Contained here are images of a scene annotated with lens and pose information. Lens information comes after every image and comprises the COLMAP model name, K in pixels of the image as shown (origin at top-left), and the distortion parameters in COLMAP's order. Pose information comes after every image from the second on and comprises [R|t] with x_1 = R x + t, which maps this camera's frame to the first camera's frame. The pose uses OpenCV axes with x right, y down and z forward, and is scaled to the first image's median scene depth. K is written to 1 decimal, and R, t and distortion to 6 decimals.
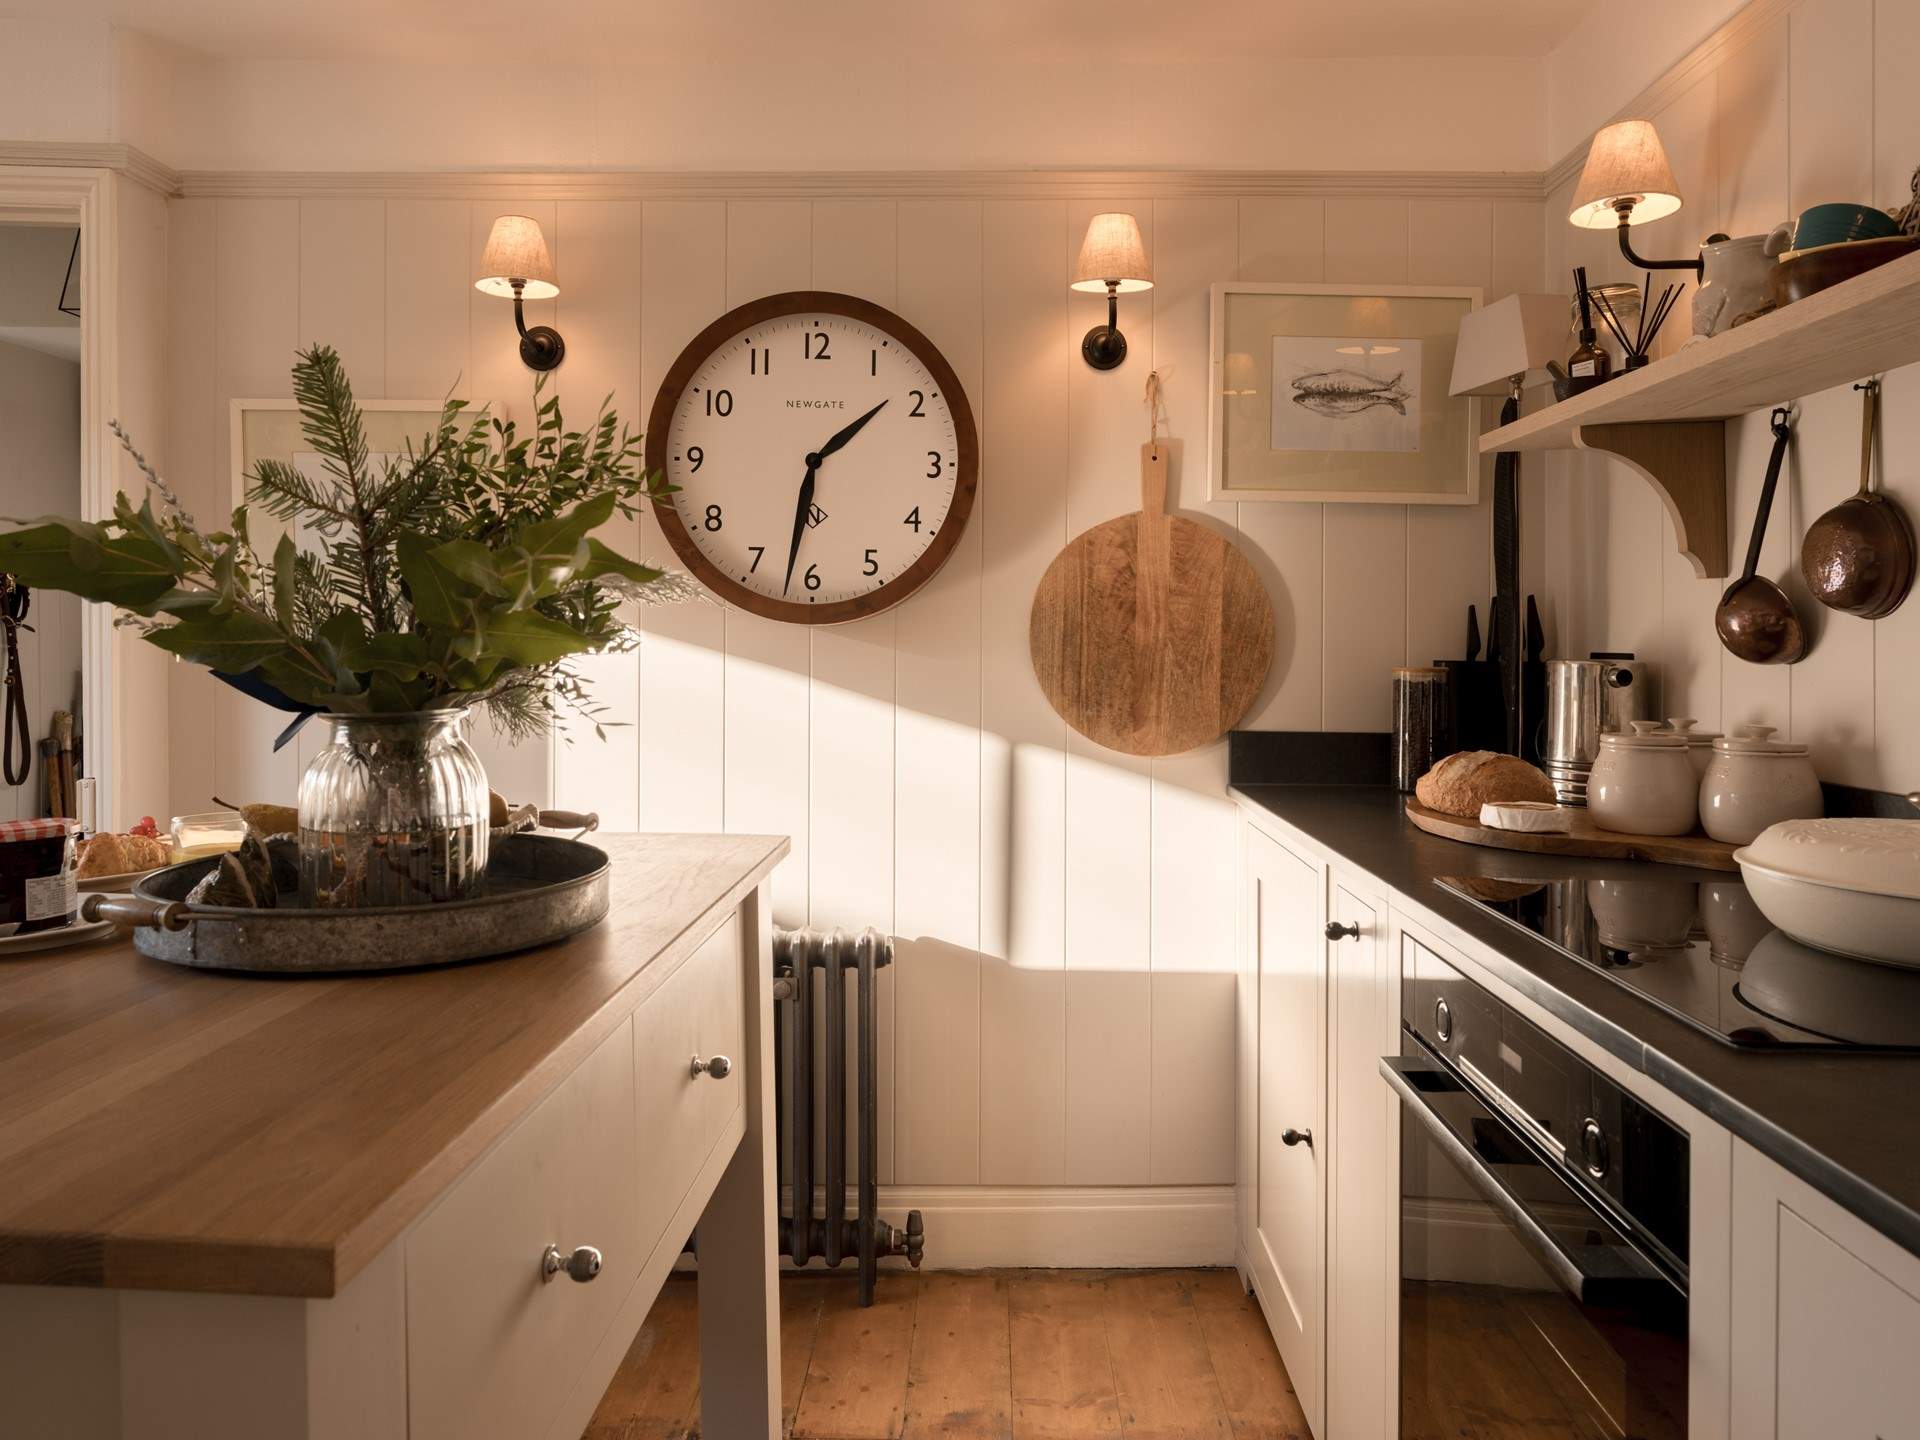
lens RADIAL K [[1152.0, 0, 960.0], [0, 1152.0, 720.0], [0, 0, 1]] dist [0.002070, 0.000253]
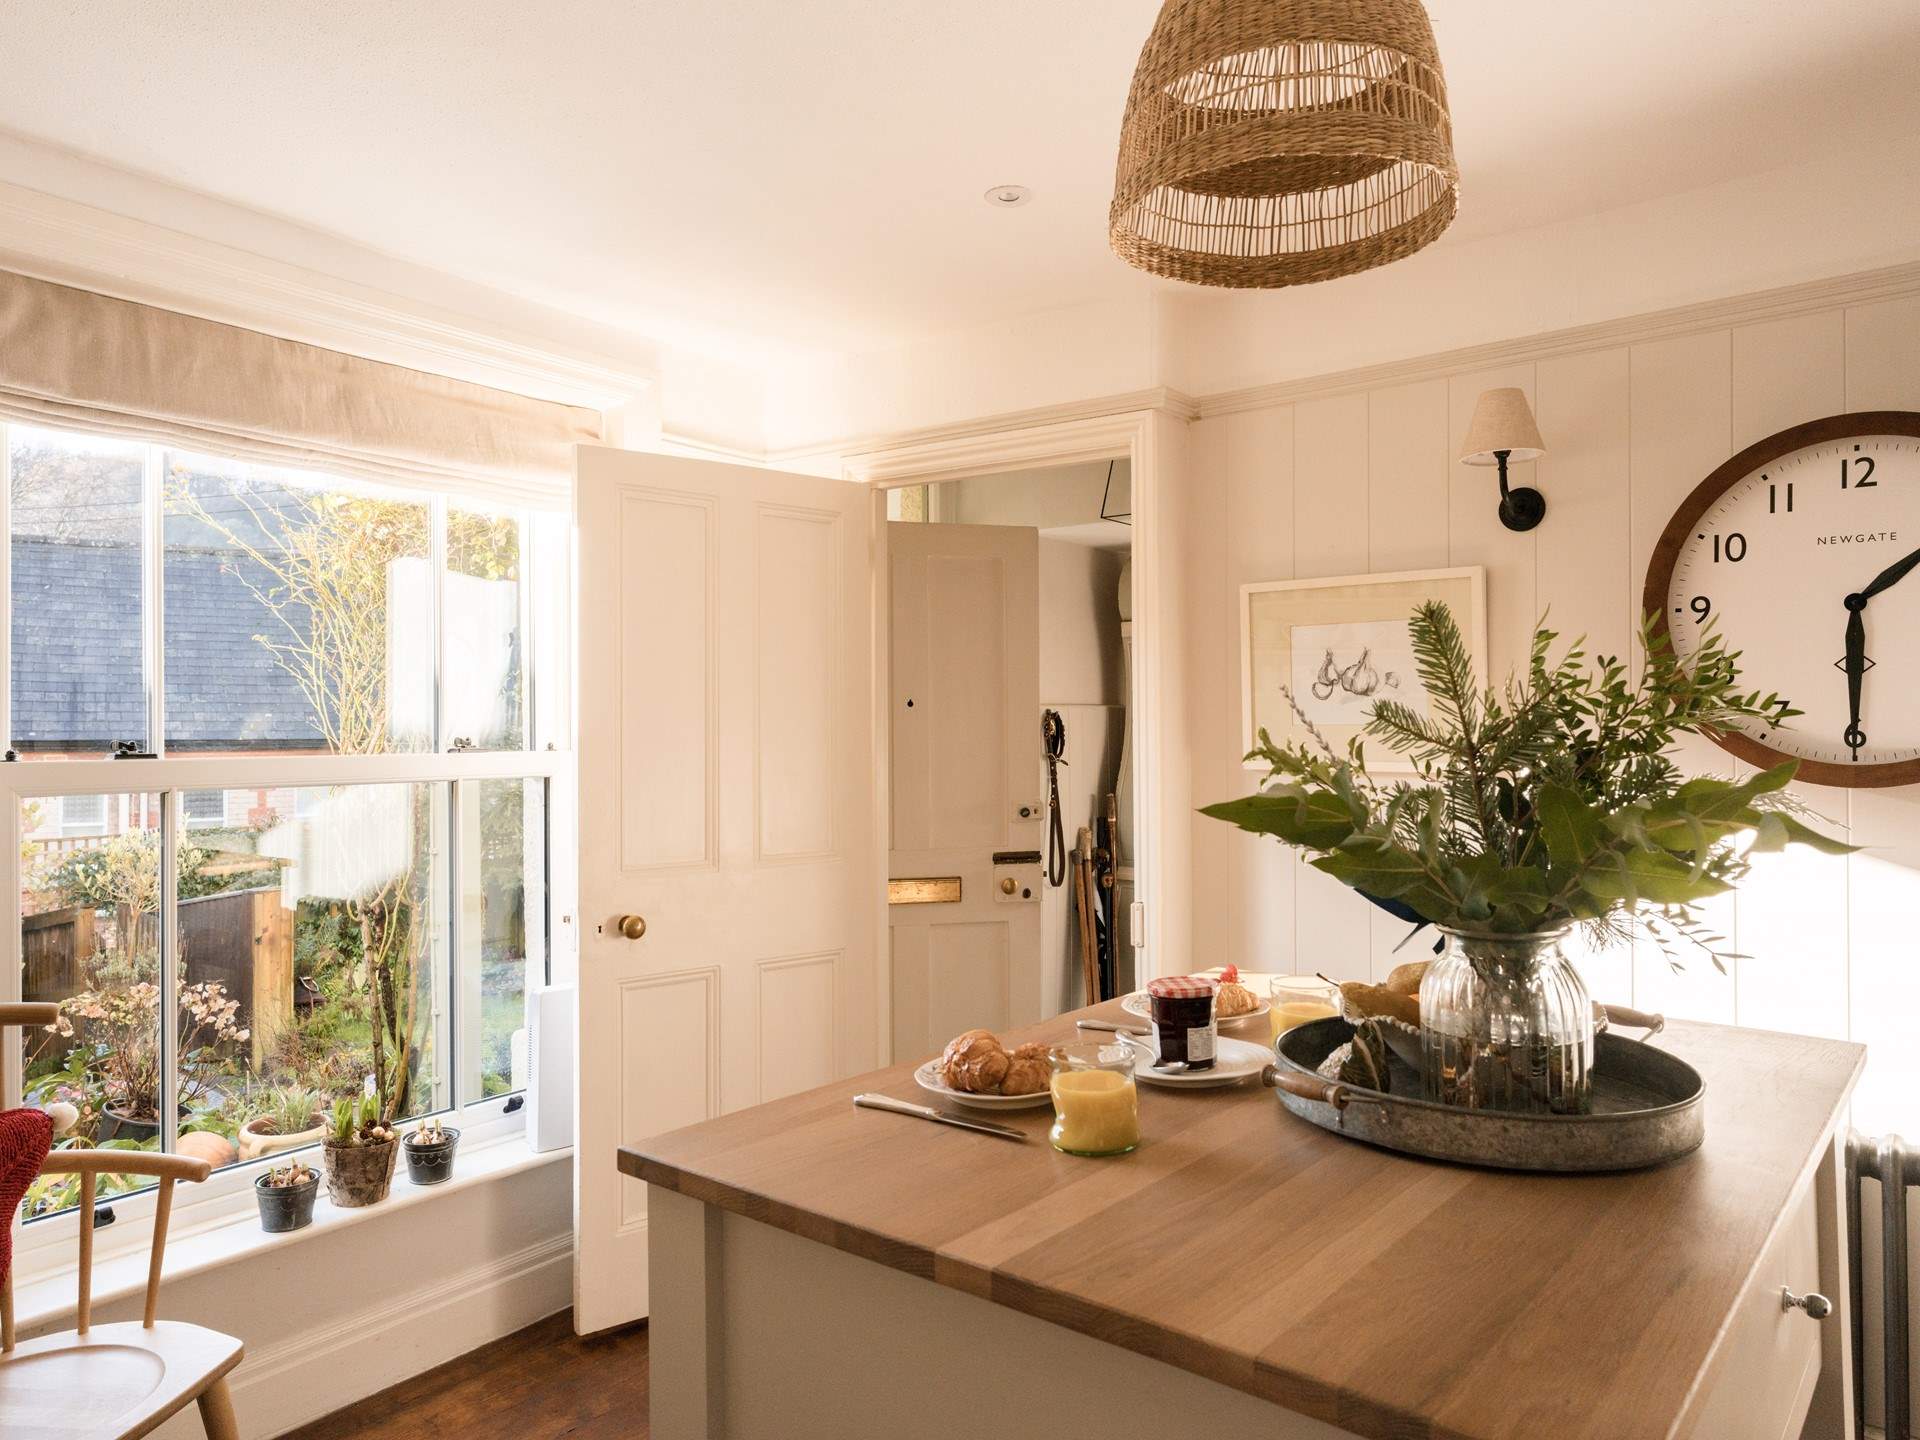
lens RADIAL K [[1185.6, 0, 960.0], [0, 1185.6, 720.0], [0, 0, 1]] dist [-0.000773, 0.000732]
pose [[0.816983, -0.005501, -0.576635, -0.256562], [-0.003040, 0.999900, -0.013845, -0.186159], [0.576654, 0.013065, 0.816884, -0.226793]]
